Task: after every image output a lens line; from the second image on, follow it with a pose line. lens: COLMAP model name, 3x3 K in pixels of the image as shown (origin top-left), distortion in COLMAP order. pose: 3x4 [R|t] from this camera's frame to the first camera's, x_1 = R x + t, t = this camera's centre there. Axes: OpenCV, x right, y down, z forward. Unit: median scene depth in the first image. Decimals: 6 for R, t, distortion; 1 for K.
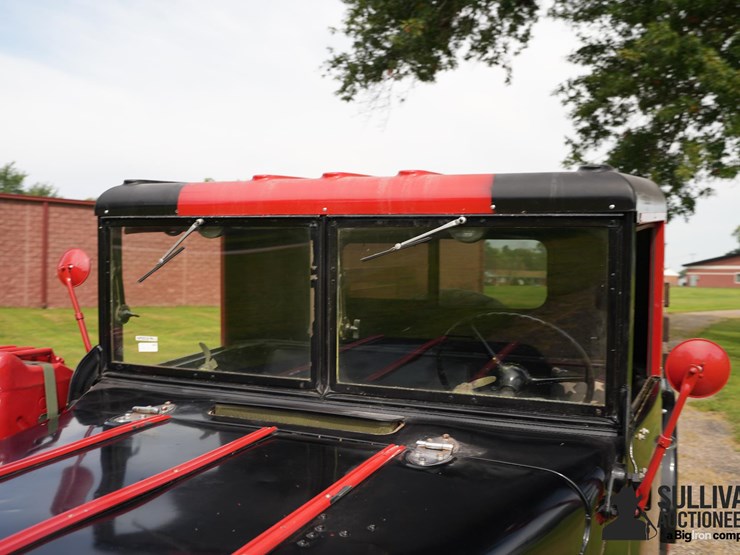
lens RADIAL K [[713.5, 0, 370.0], [0, 713.5, 277.5], [0, 0, 1]] dist [-0.041943, 0.012098]
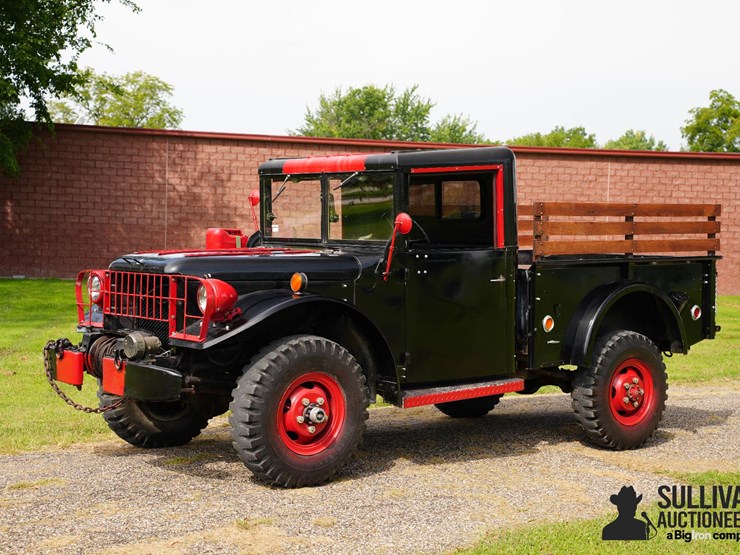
lens RADIAL K [[1200.7, 0, 370.0], [0, 1200.7, 277.5], [0, 0, 1]] dist [0.256300, 0.095835]
pose [[0.872077, 0.014849, -0.489143, 1.943444], [-0.008836, 0.999854, 0.014600, 0.198086], [0.489288, -0.008410, 0.872082, -2.365538]]
